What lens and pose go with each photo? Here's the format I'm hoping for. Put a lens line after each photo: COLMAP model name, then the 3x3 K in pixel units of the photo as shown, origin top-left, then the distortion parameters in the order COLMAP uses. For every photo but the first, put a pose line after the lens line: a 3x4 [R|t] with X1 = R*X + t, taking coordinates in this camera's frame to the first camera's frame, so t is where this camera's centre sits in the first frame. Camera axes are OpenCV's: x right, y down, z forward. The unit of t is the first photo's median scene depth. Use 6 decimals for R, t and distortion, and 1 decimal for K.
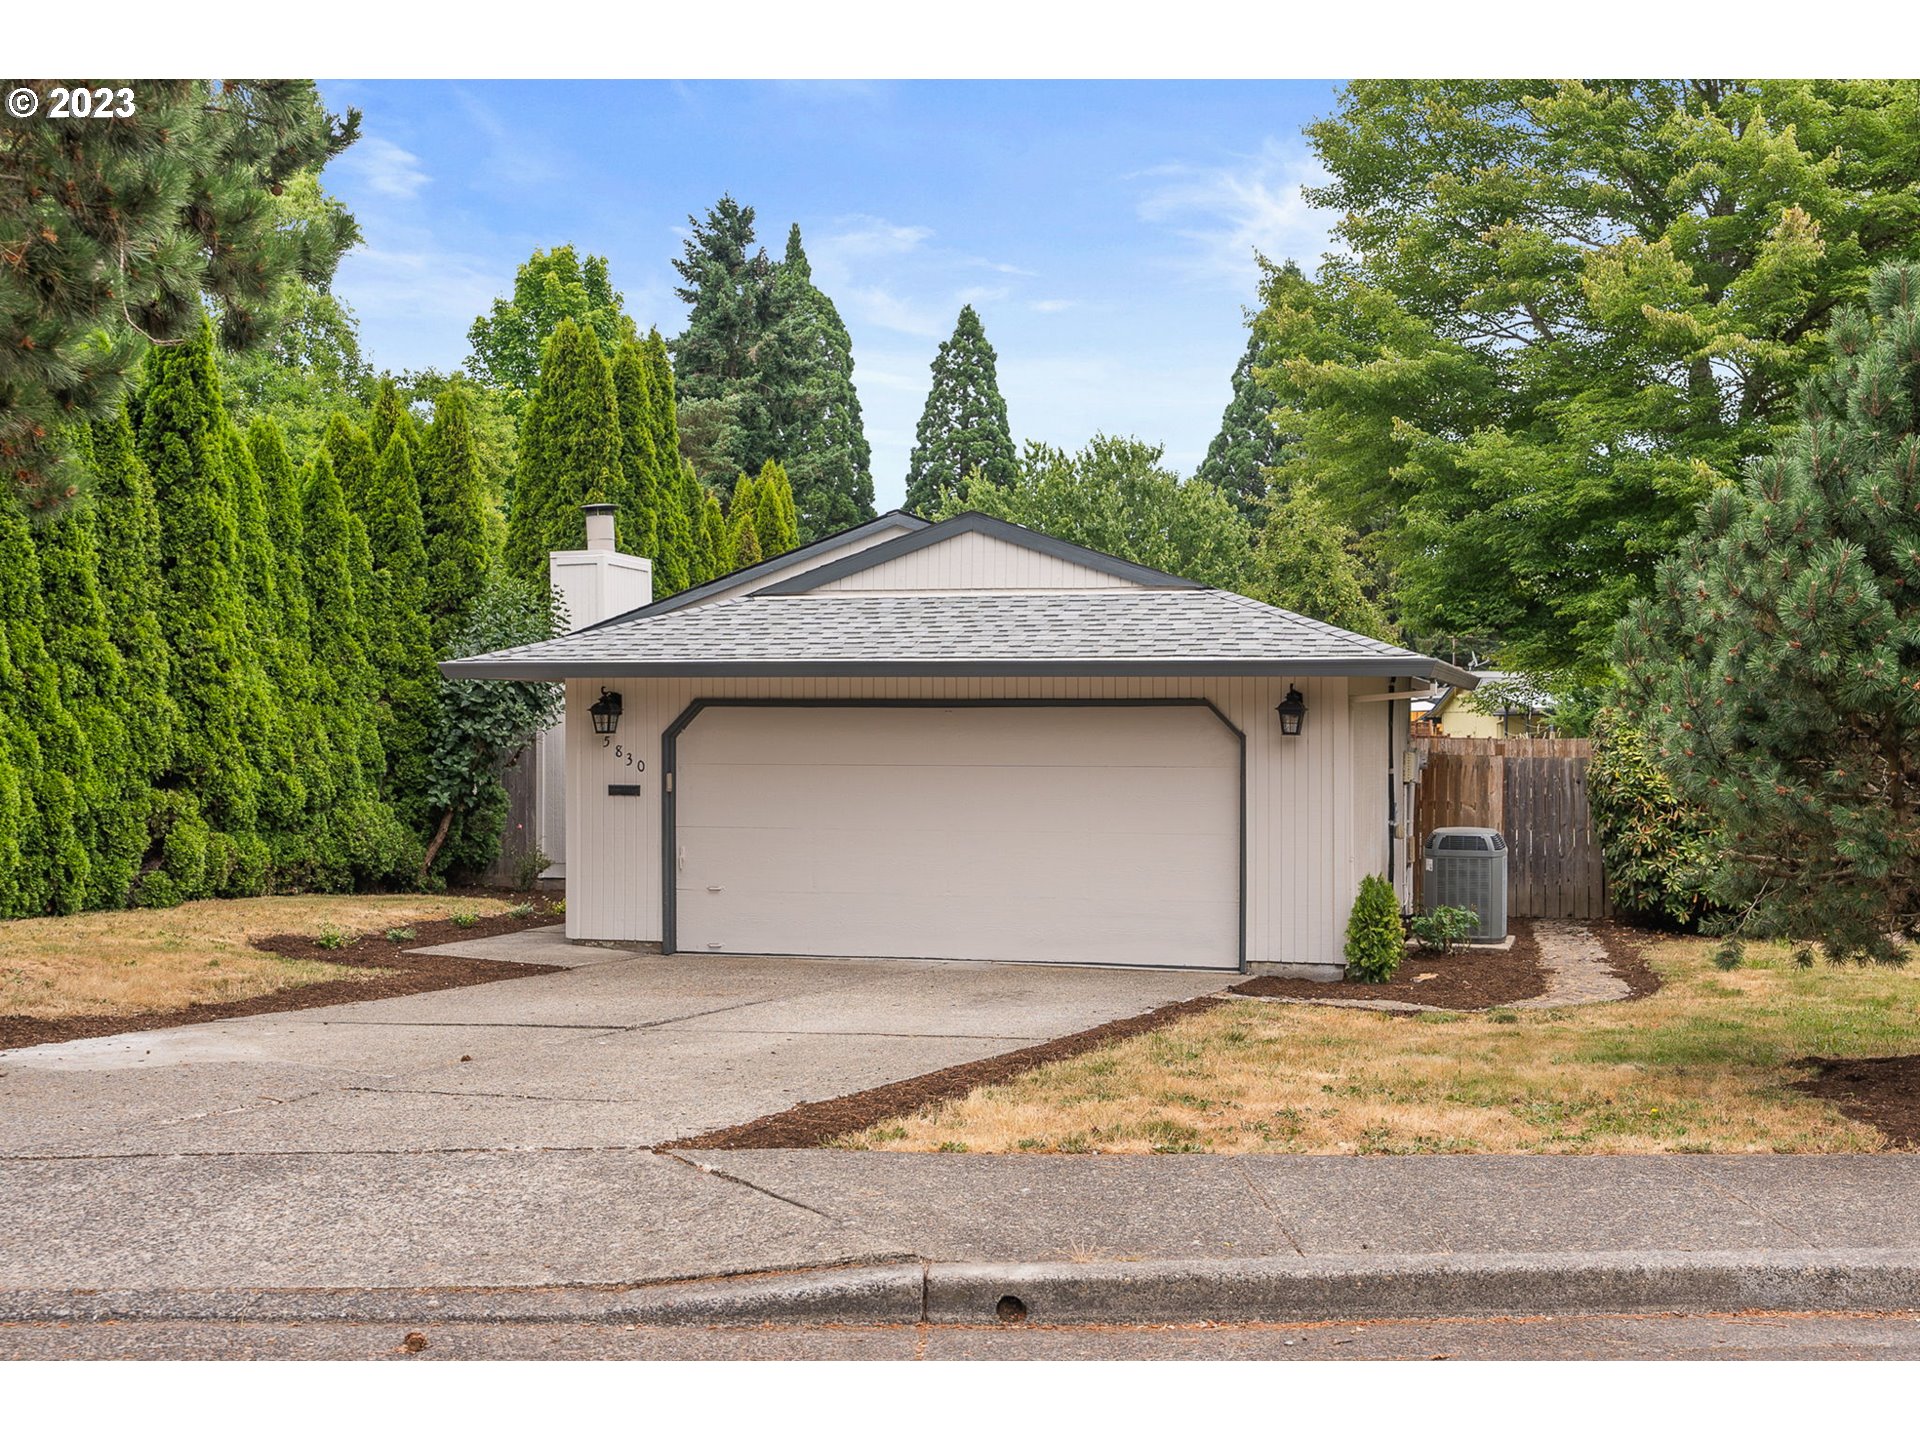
lens RADIAL K [[1787.0, 0, 1200.7], [0, 1787.0, 753.2], [0, 0, 1]] dist [0.003944, -0.007747]
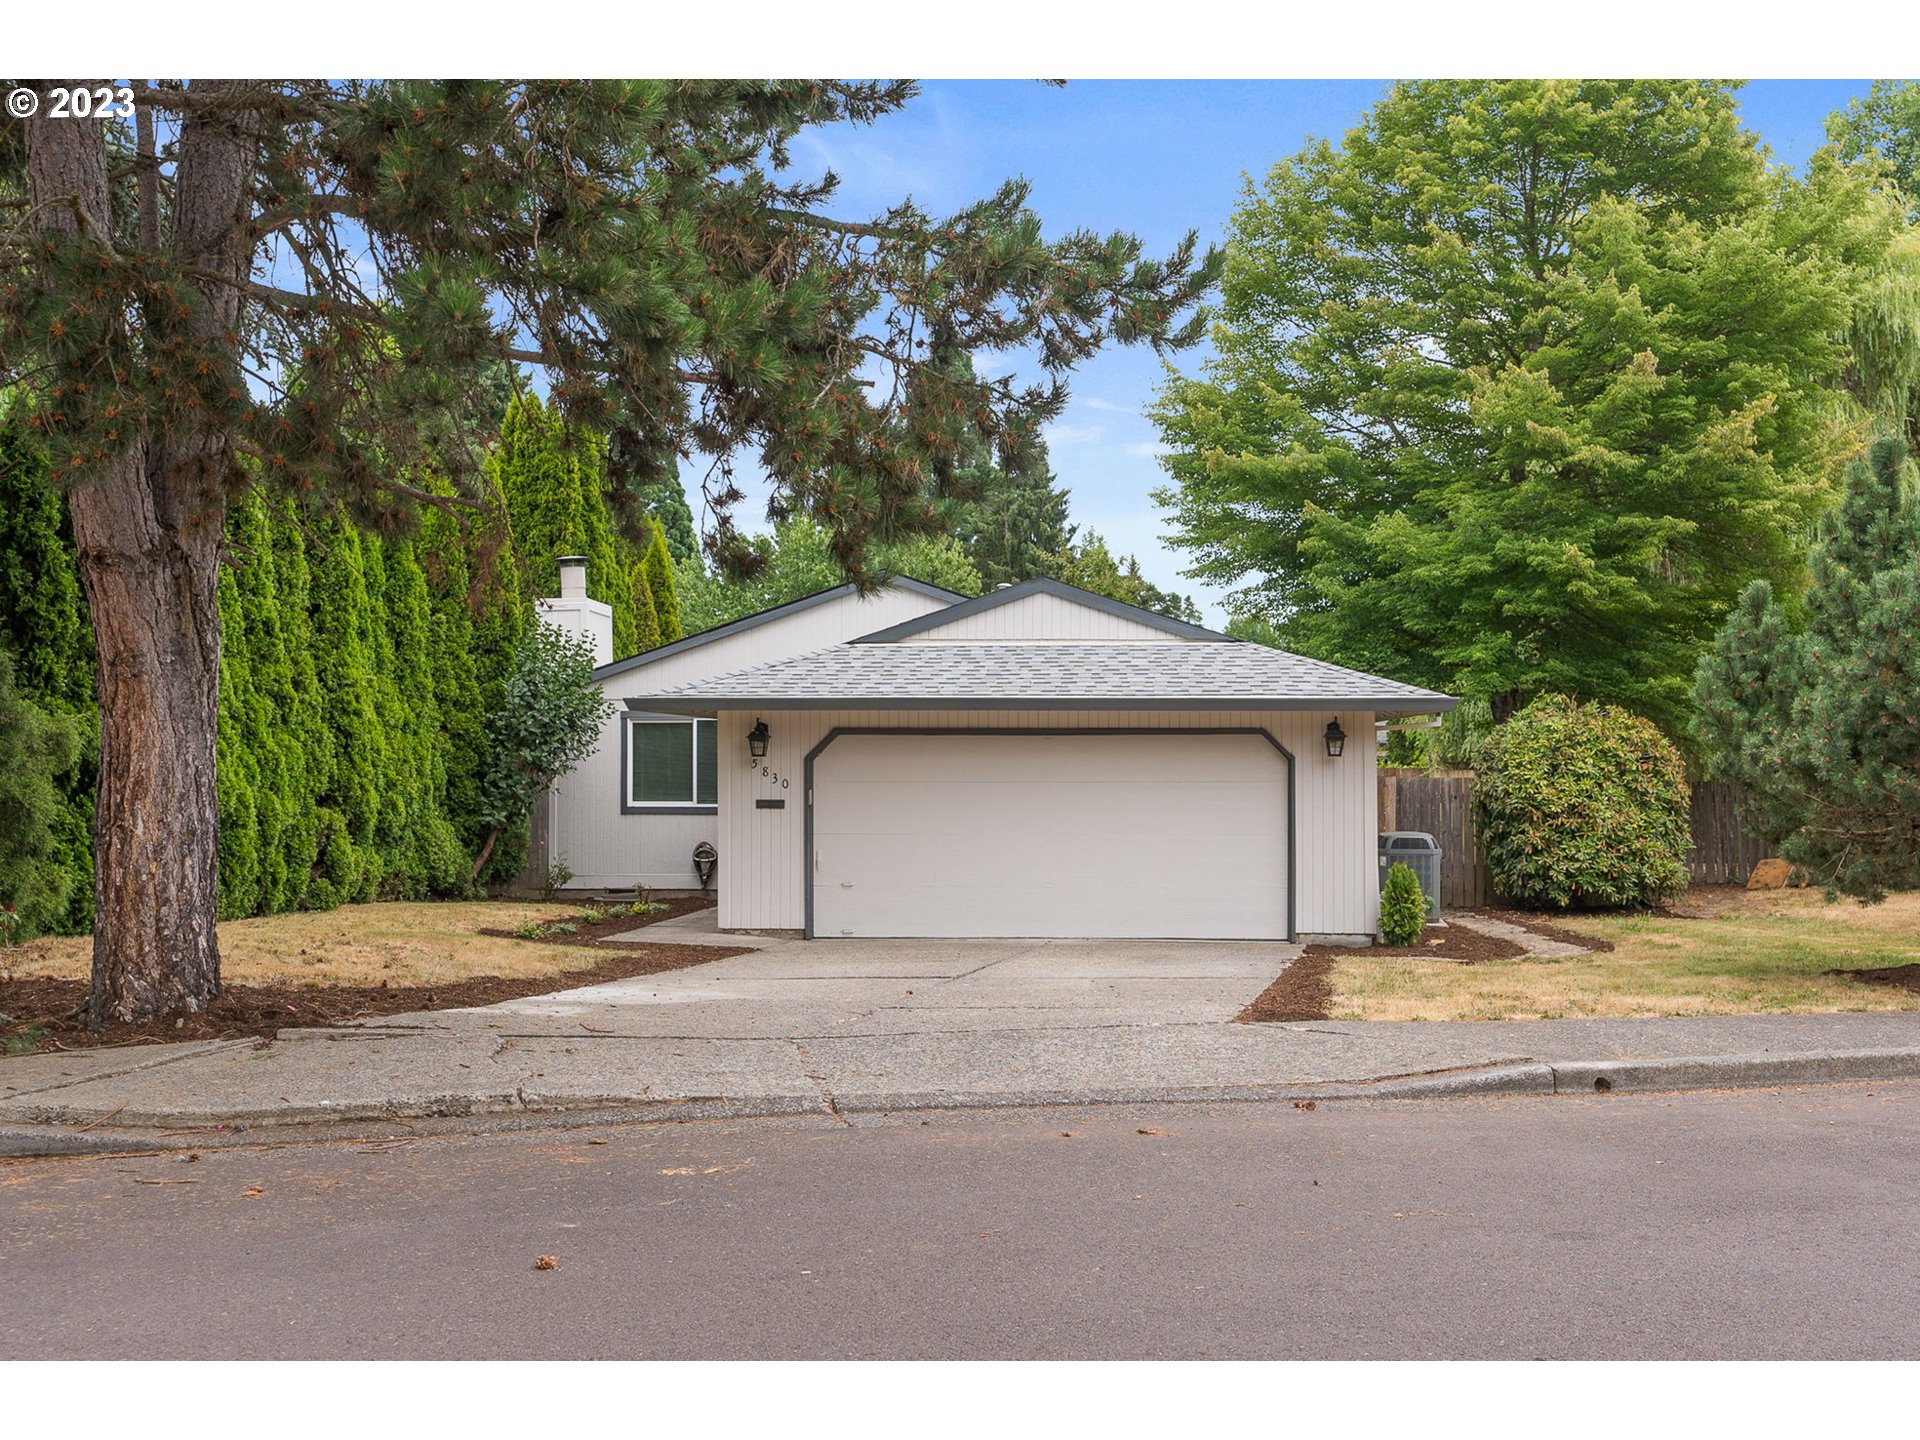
lens RADIAL K [[1699.5, 0, 1126.5], [0, 1699.5, 772.9], [0, 0, 1]] dist [0.009011, -0.005381]
pose [[0.986148, -0.003019, 0.165841, -0.239047], [0.004437, 0.999957, -0.008180, 0.008783], [-0.165809, 0.008802, 0.986119, -0.147364]]
